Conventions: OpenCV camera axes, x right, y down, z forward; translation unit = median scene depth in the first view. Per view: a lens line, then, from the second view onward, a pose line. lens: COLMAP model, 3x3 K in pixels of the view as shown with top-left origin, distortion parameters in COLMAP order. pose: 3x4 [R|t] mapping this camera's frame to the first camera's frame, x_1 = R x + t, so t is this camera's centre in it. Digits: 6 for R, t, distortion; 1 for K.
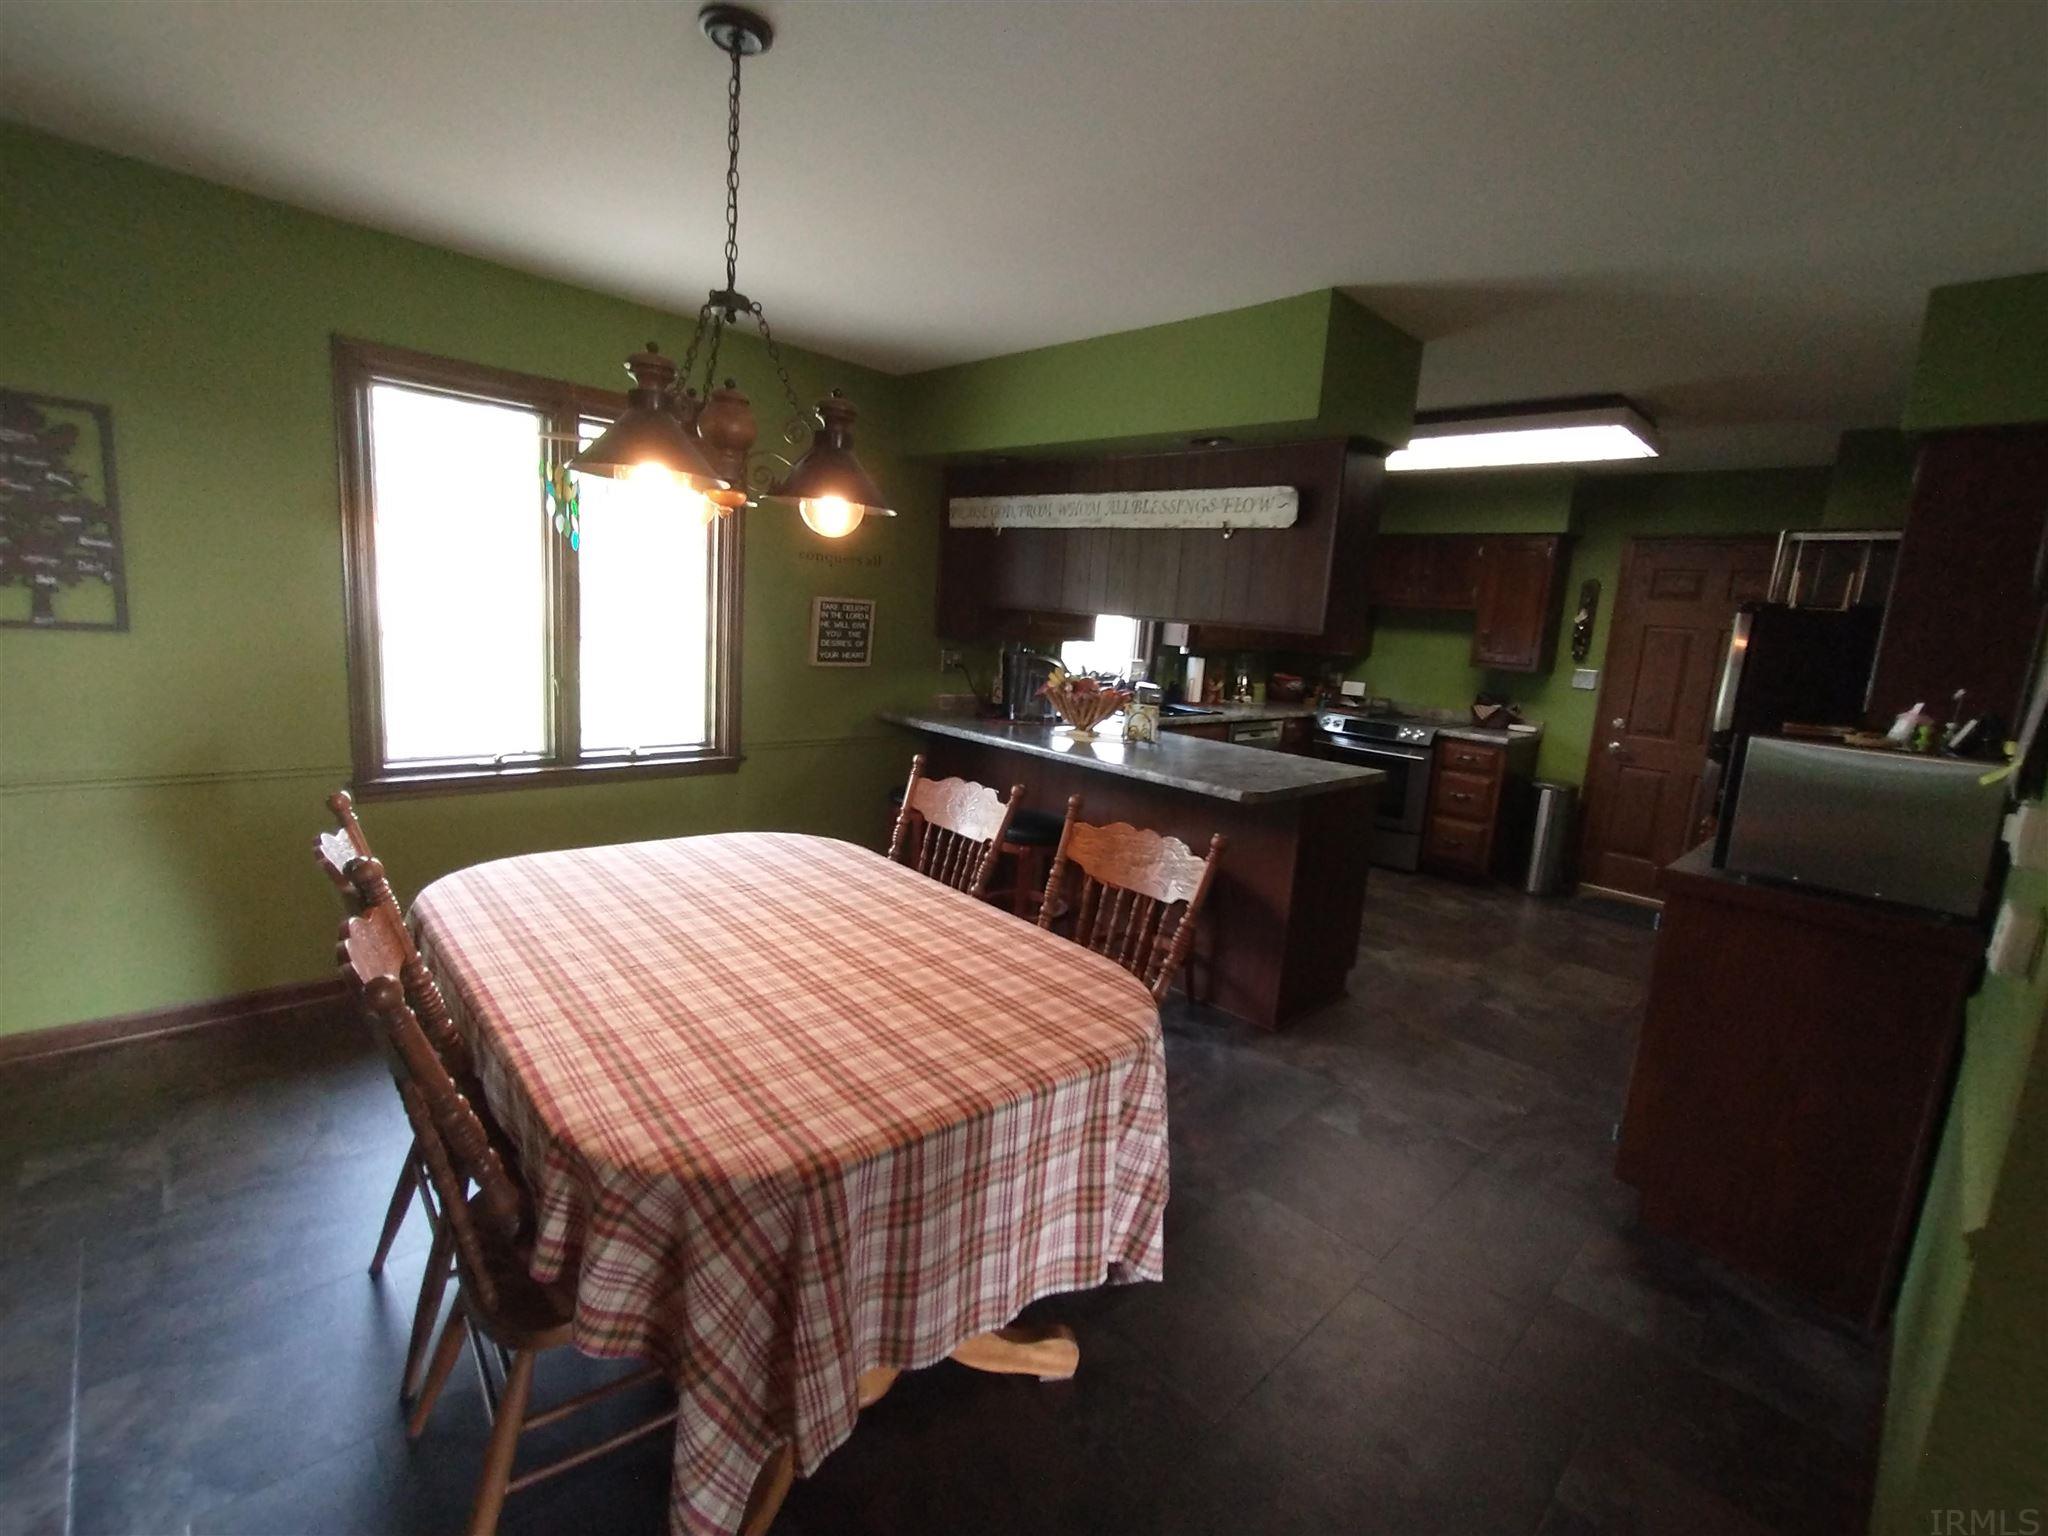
lens RADIAL K [[923.8, 0, 1014.4], [0, 923.8, 767.6], [0, 0, 1]] dist [-0.003985, 0.000120]
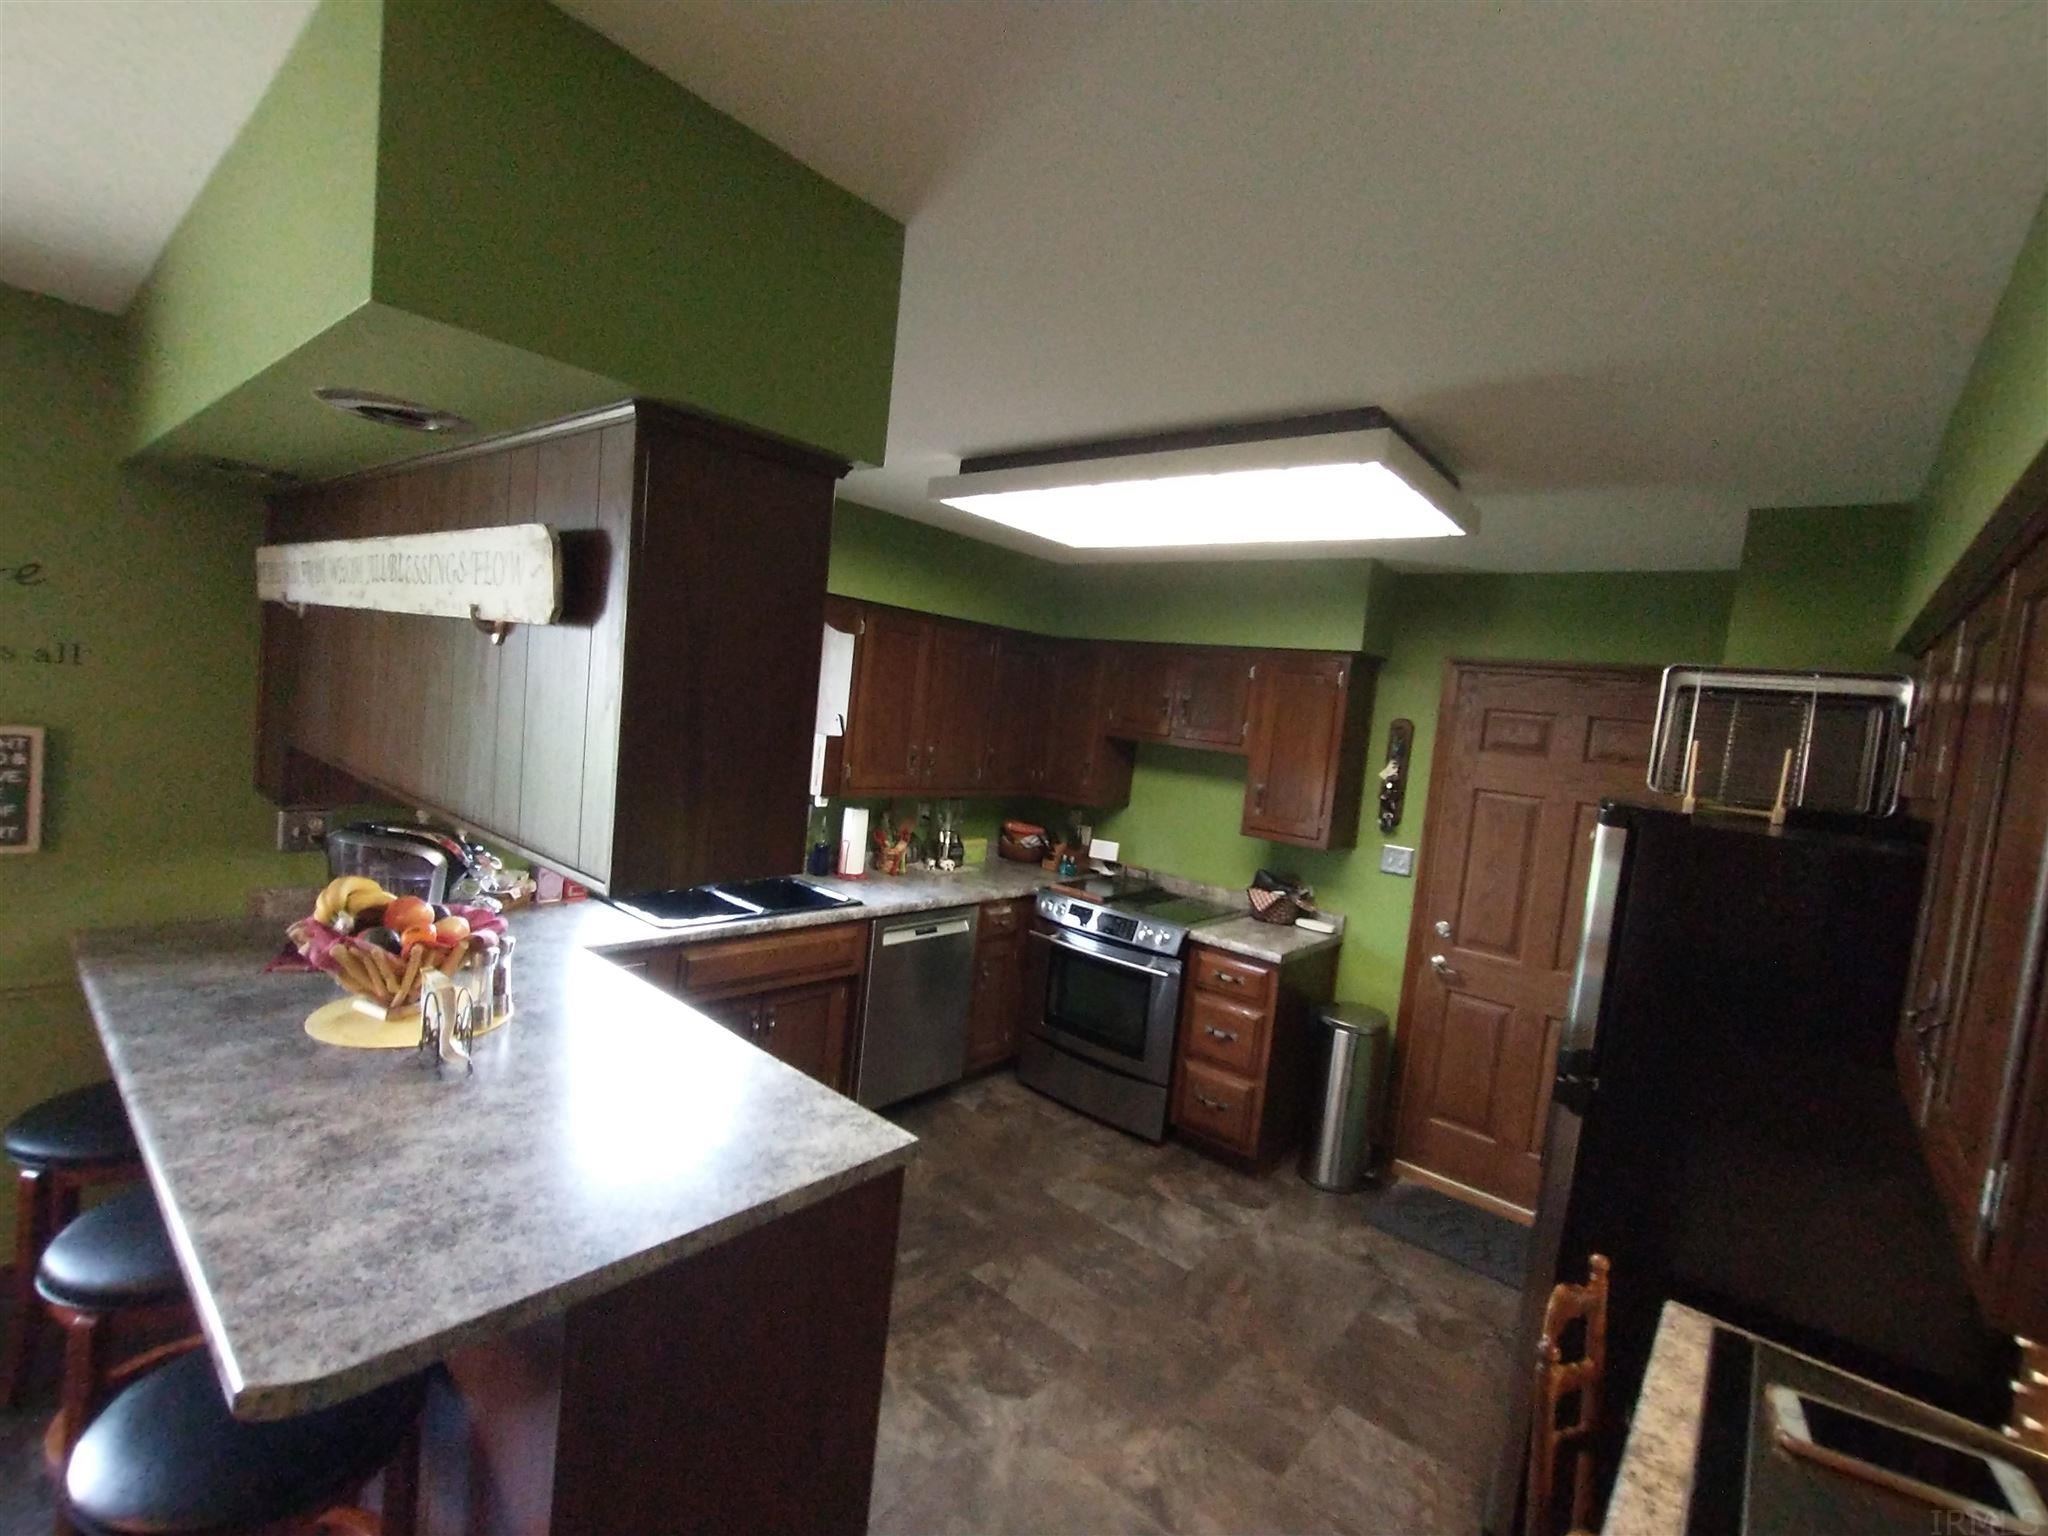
lens RADIAL K [[923.8, 0, 1014.4], [0, 923.8, 767.6], [0, 0, 1]] dist [-0.003985, 0.000120]
pose [[0.994958, 0.029373, 0.095896, 0.271116], [-0.020213, 0.995259, -0.095135, -0.095568], [-0.098236, 0.092717, 0.990835, 0.343376]]
